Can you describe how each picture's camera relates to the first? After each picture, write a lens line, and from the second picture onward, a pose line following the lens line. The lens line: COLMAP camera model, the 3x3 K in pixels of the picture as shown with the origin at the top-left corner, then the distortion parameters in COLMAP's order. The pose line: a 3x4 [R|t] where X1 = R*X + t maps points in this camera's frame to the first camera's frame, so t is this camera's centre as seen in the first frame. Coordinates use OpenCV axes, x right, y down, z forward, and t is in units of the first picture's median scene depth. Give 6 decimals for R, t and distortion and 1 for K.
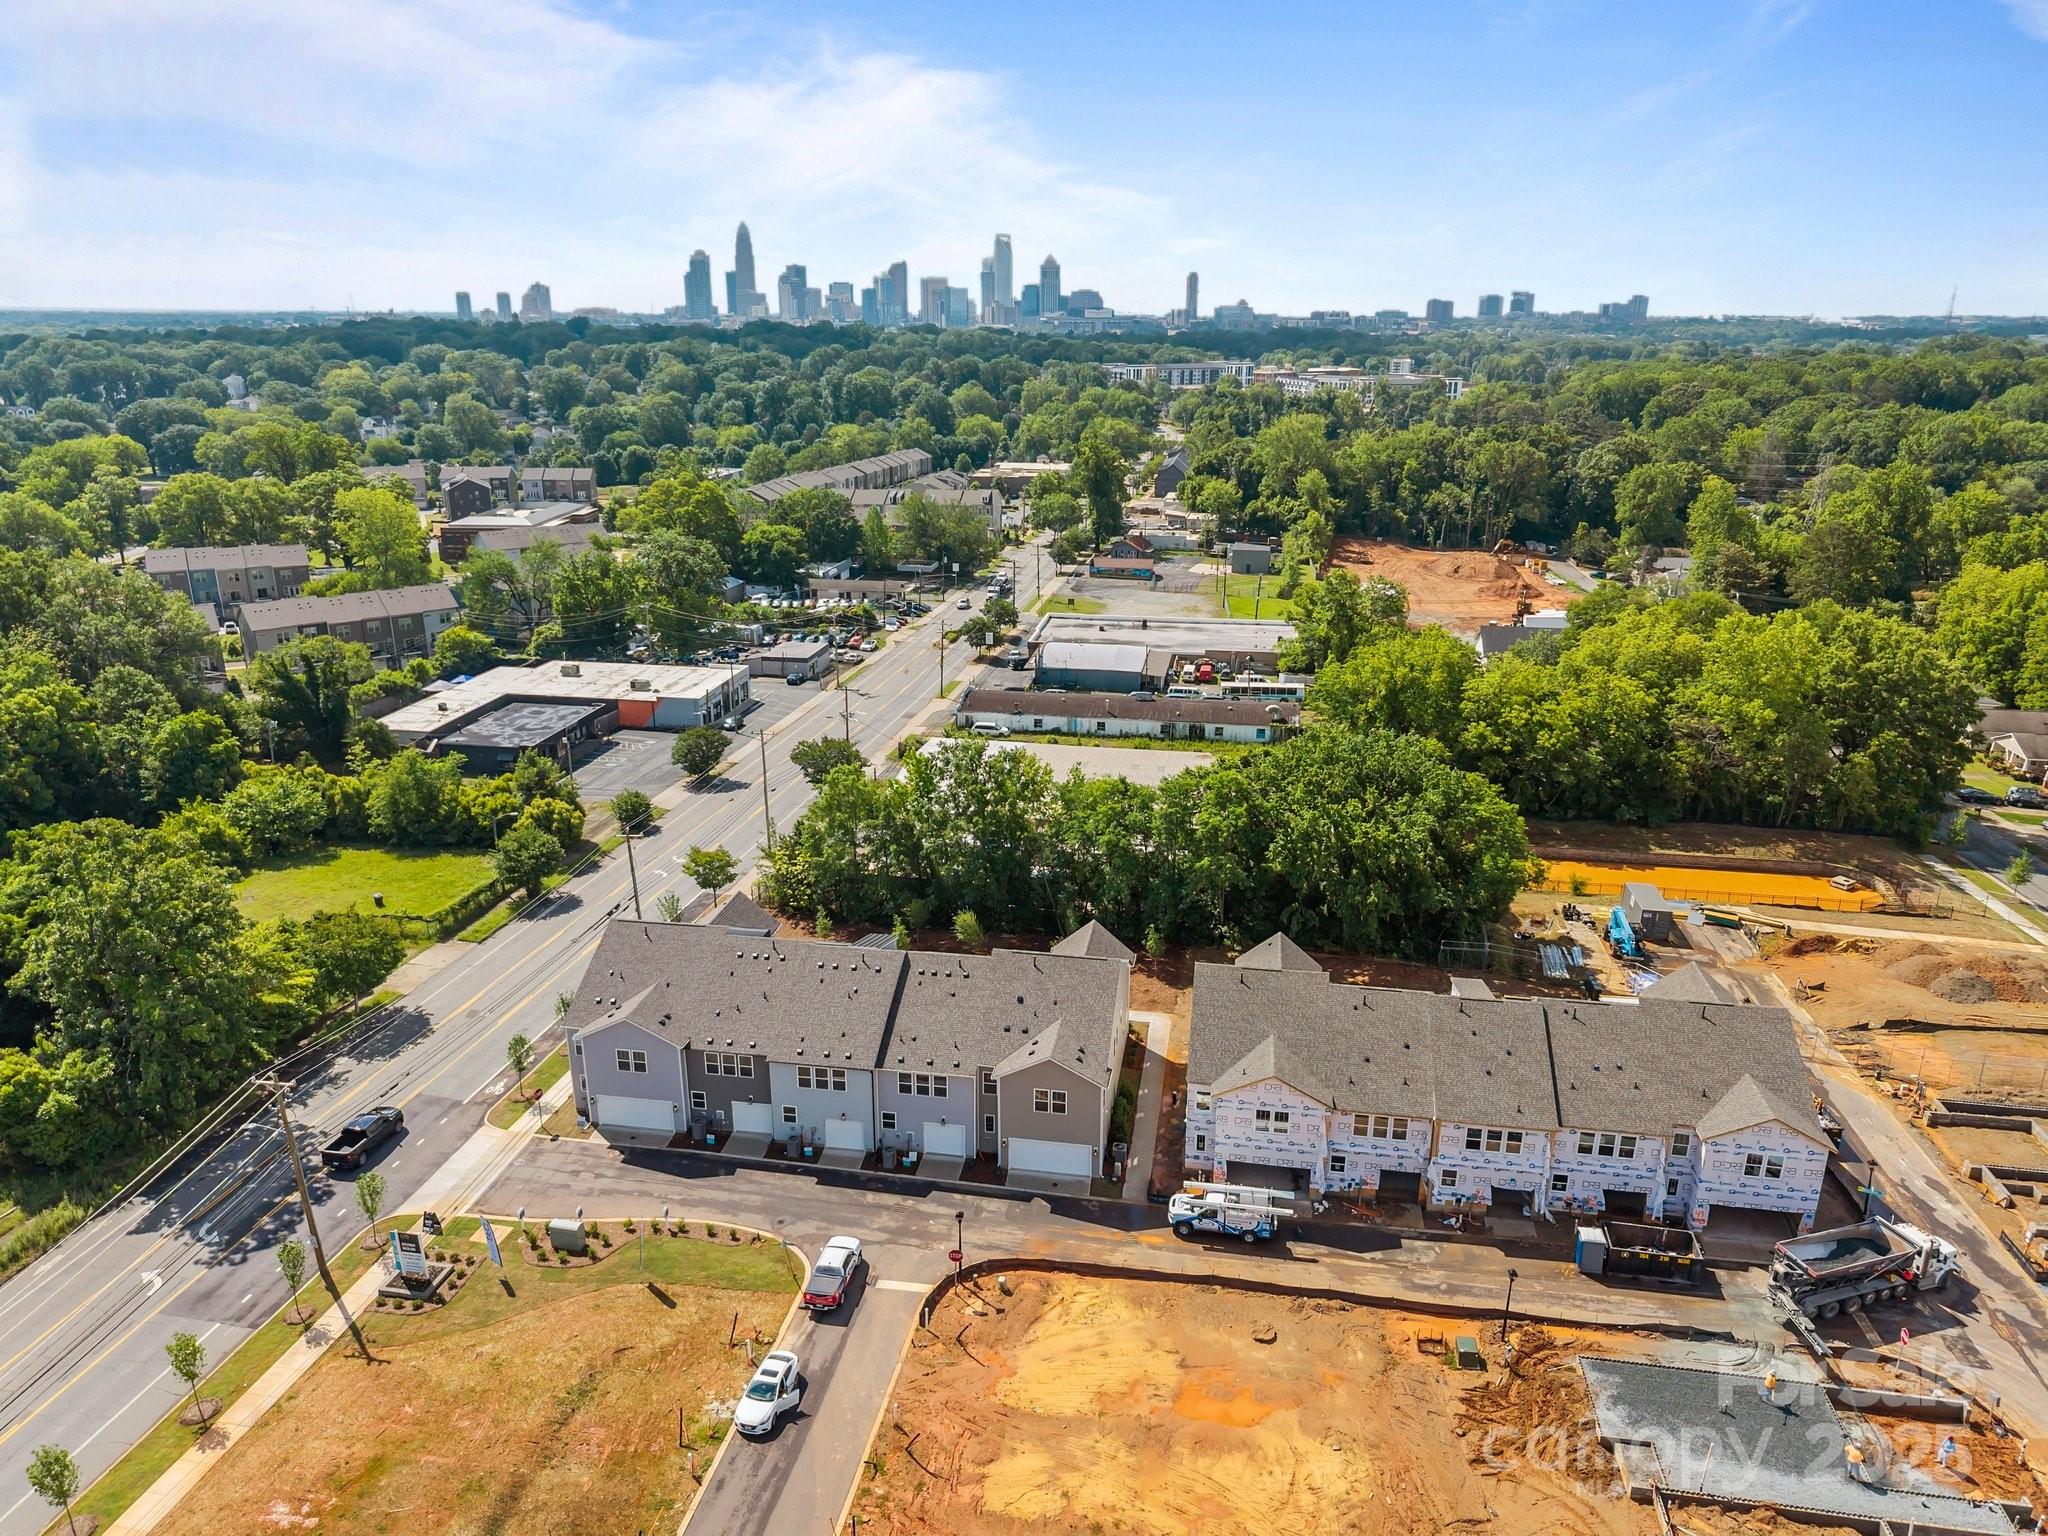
lens RADIAL K [[1390.6, 0, 1024.0], [0, 1390.6, 768.0], [0, 0, 1]] dist [0.000737, -0.001566]
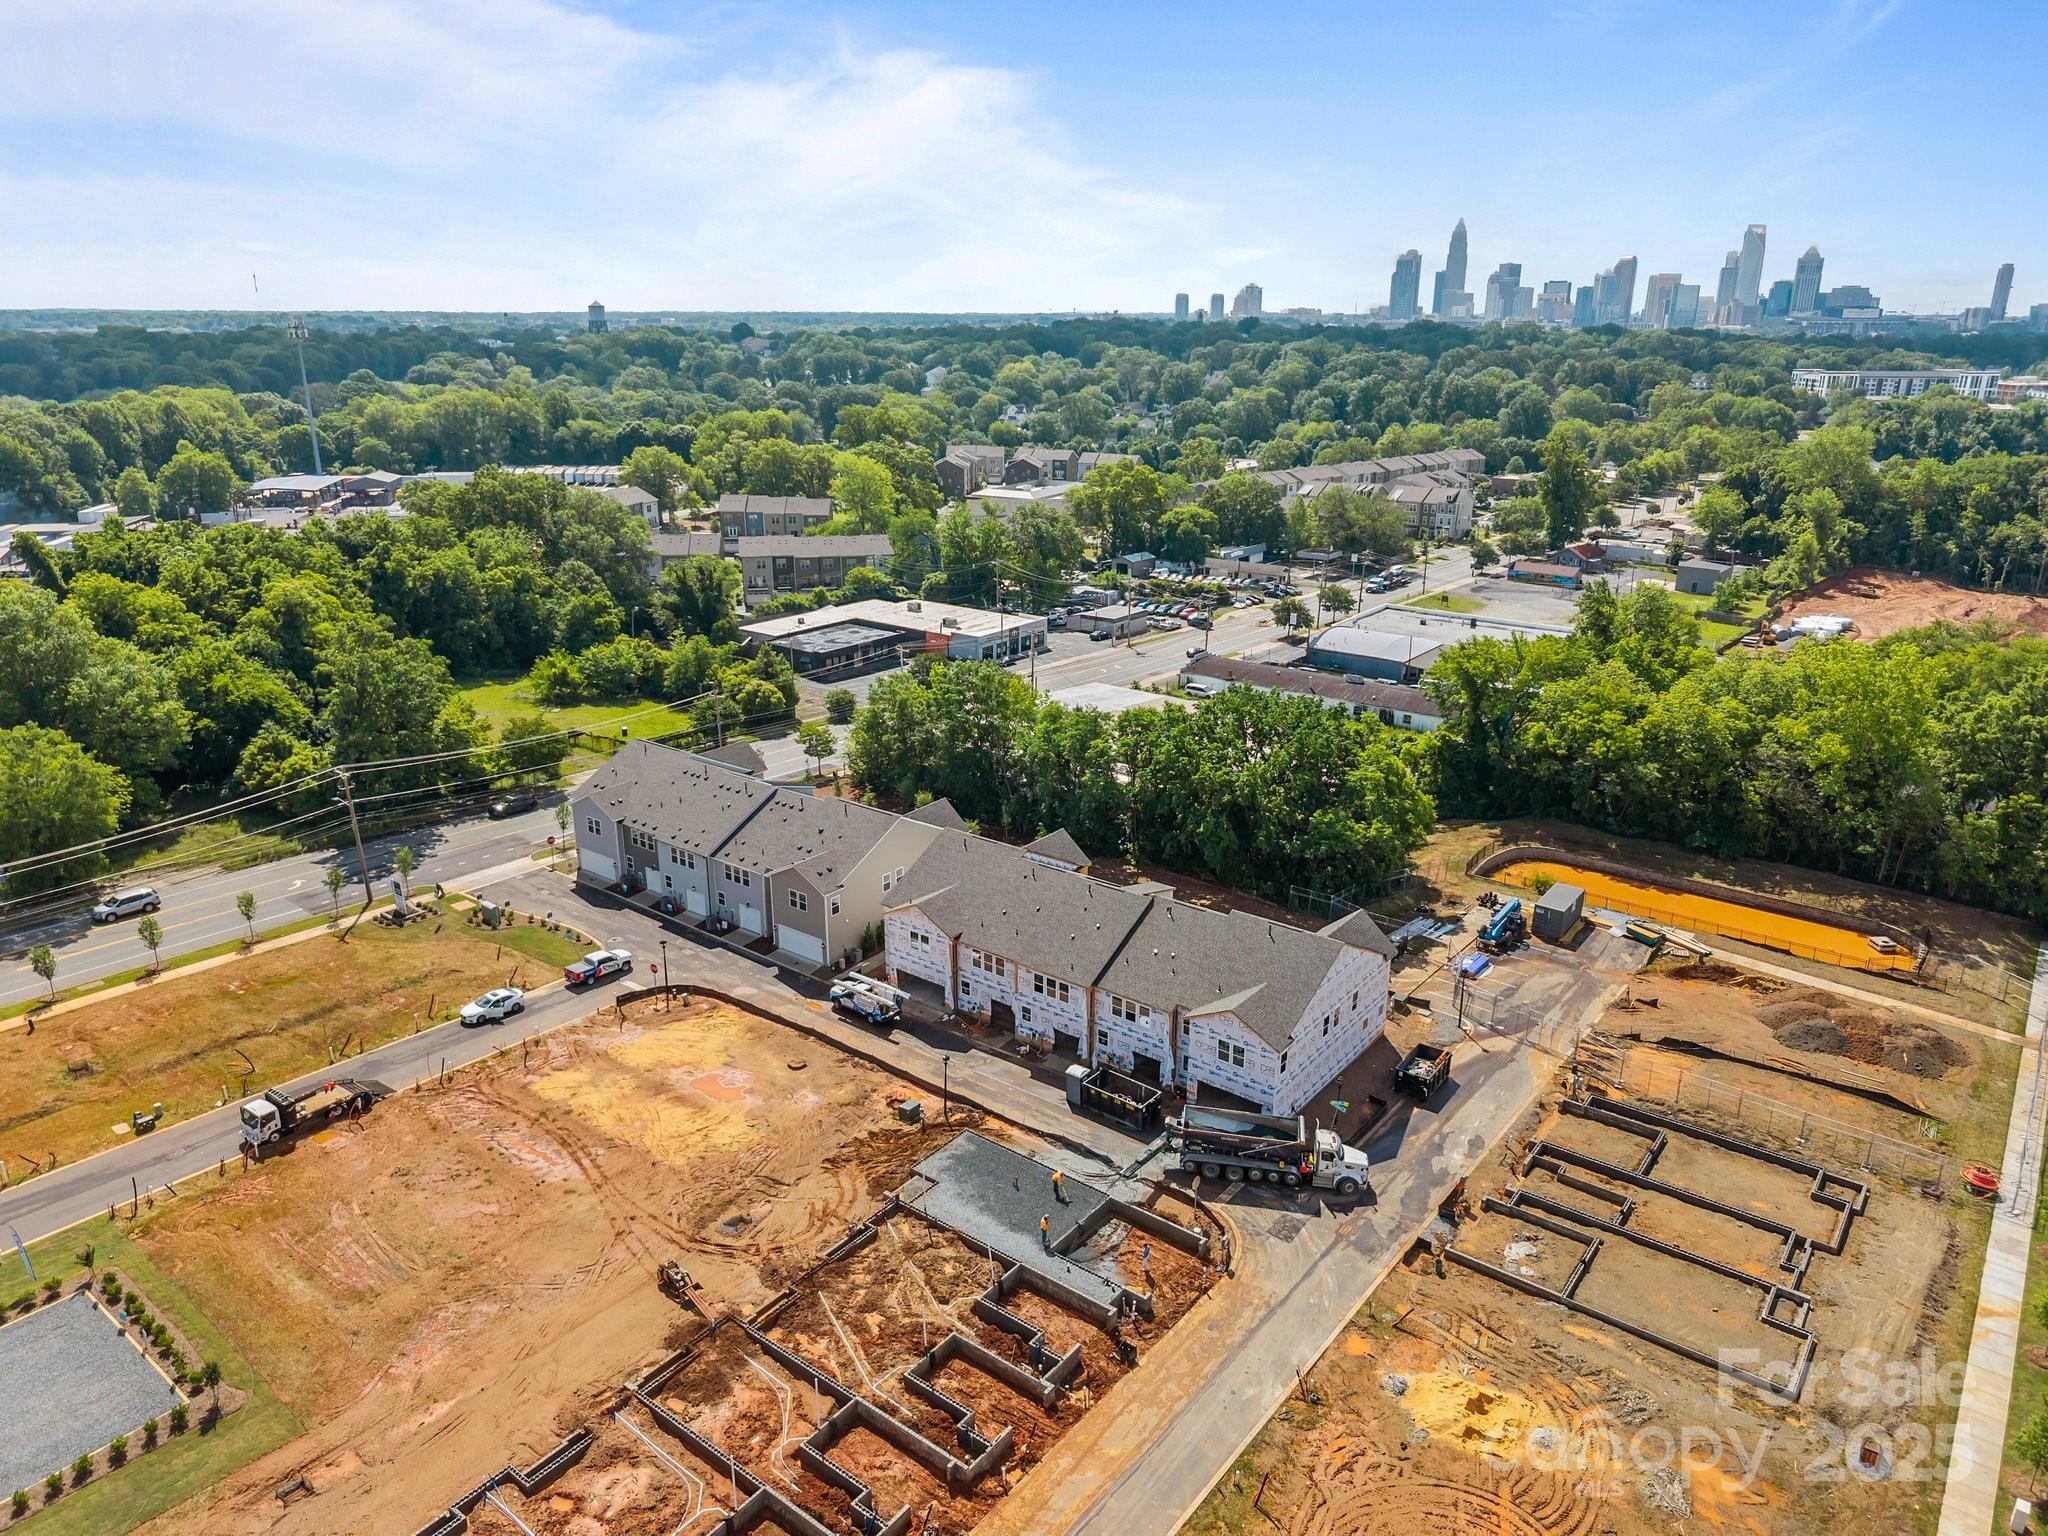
lens RADIAL K [[1427.1, 0, 1028.3], [0, 1427.1, 728.7], [0, 0, 1]] dist [0.021545, -0.028426]
pose [[0.877560, 0.133827, -0.460411, 0.506929], [-0.149129, 0.988813, 0.003173, 0.024392], [0.455685, 0.065876, 0.887700, -0.080438]]
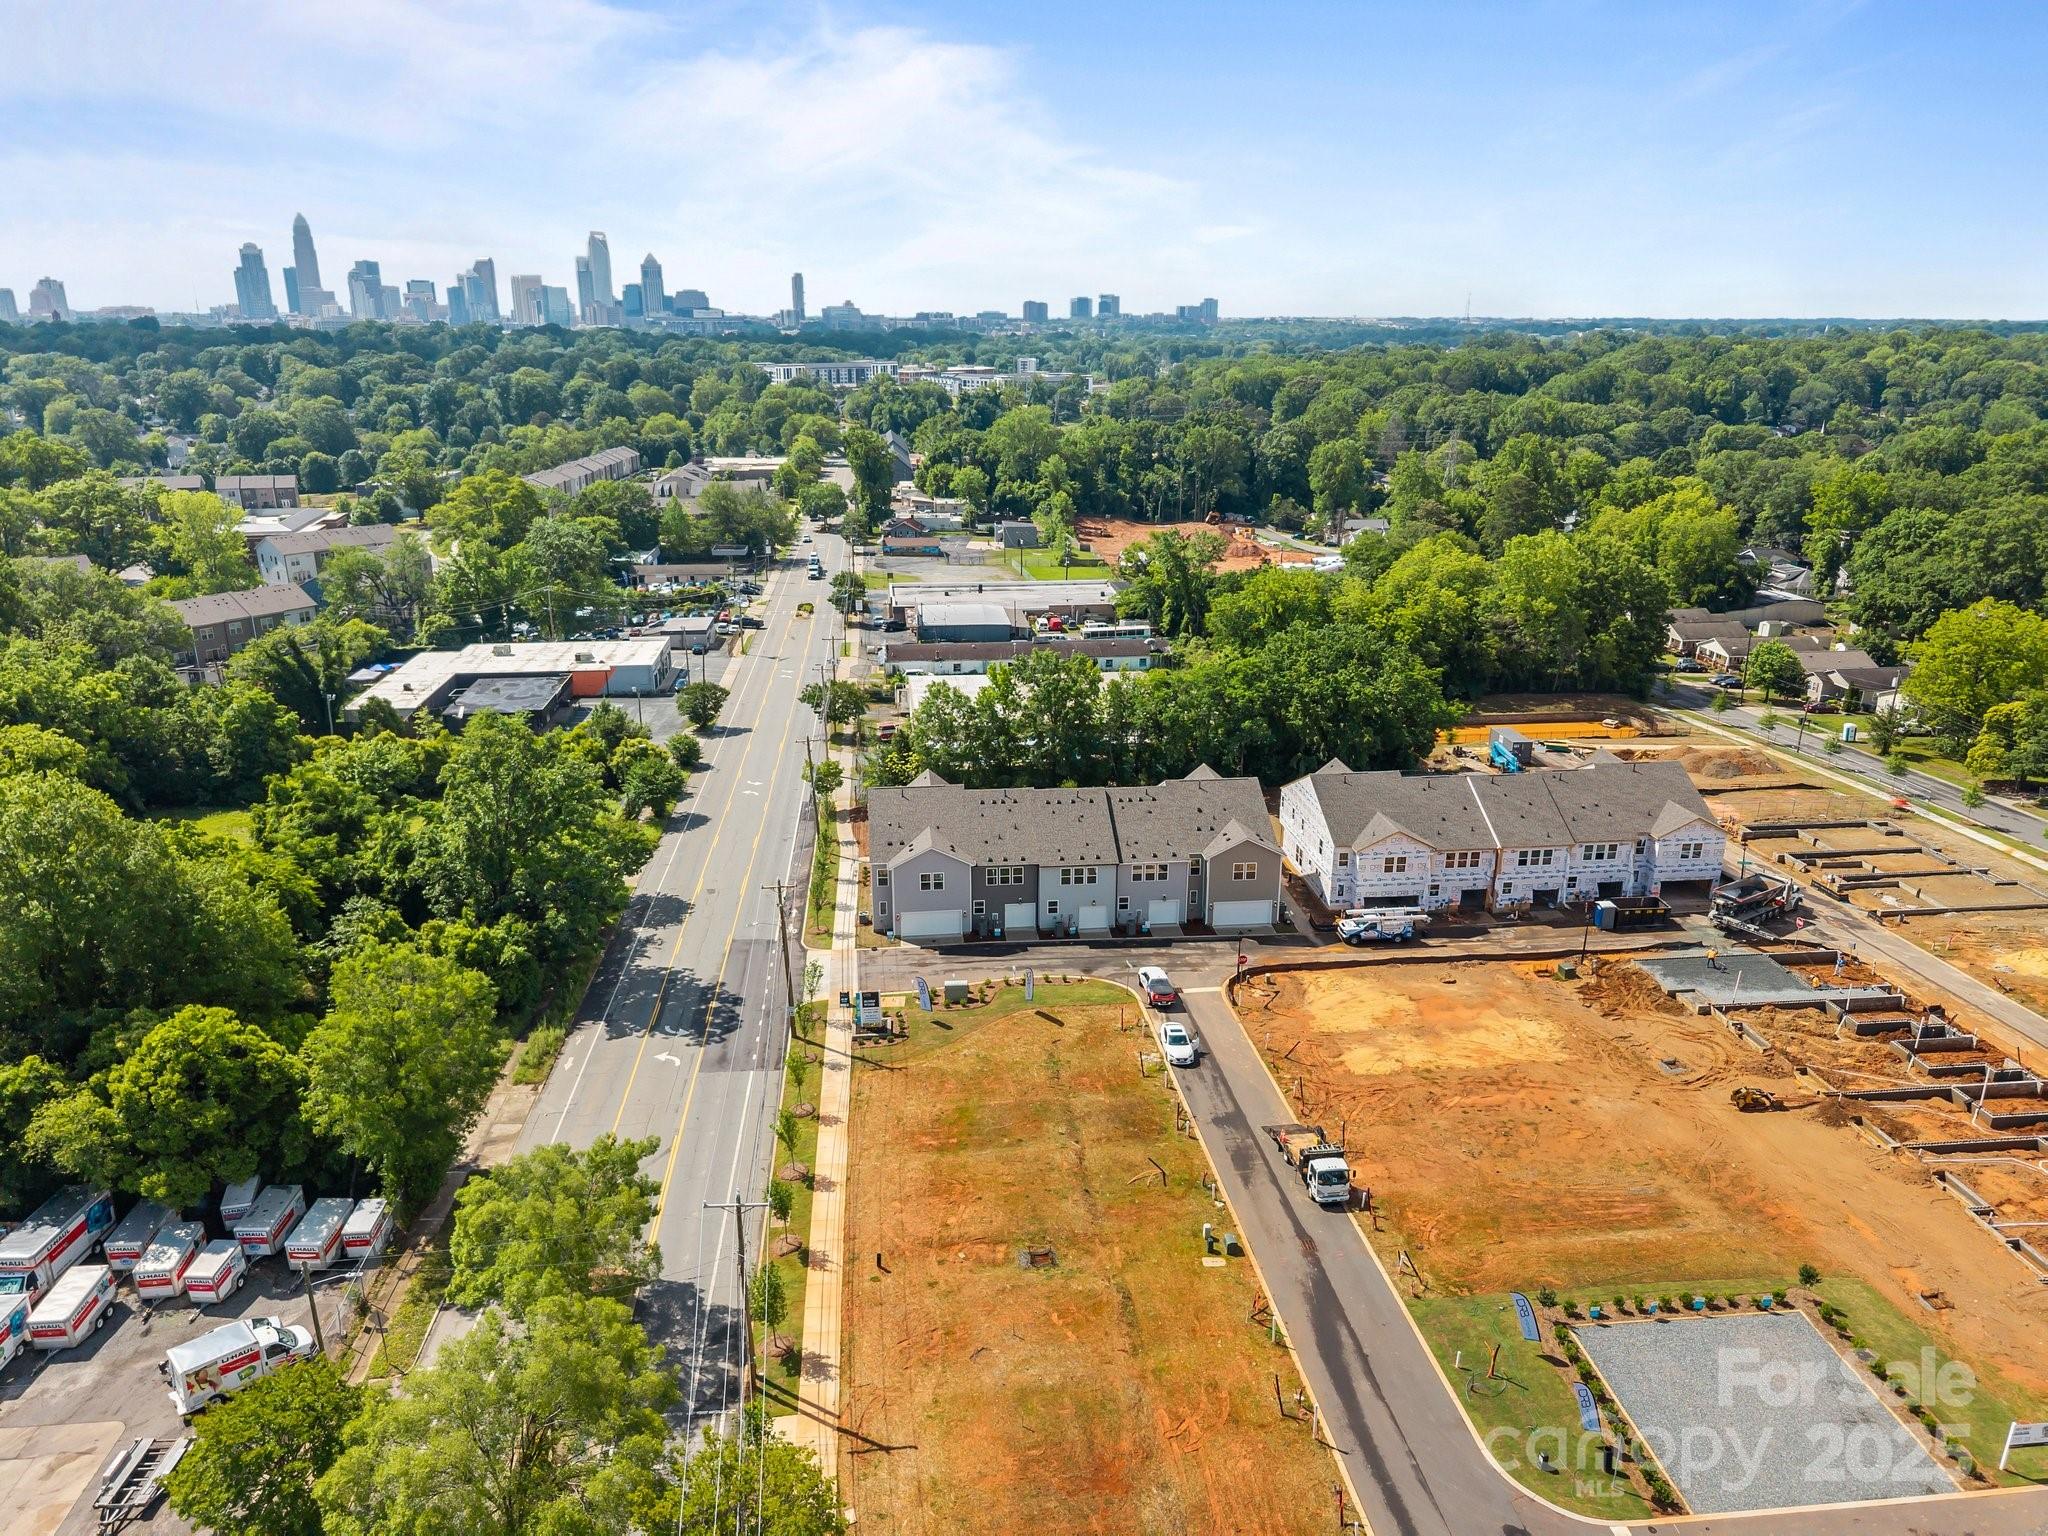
lens RADIAL K [[1427.1, 0, 1028.3], [0, 1427.1, 728.7], [0, 0, 1]] dist [0.021545, -0.028426]
pose [[0.958250, -0.078218, 0.275026, -0.354907], [0.087462, 0.995936, -0.021490, 0.066914], [-0.272227, 0.044647, 0.961197, -0.206539]]
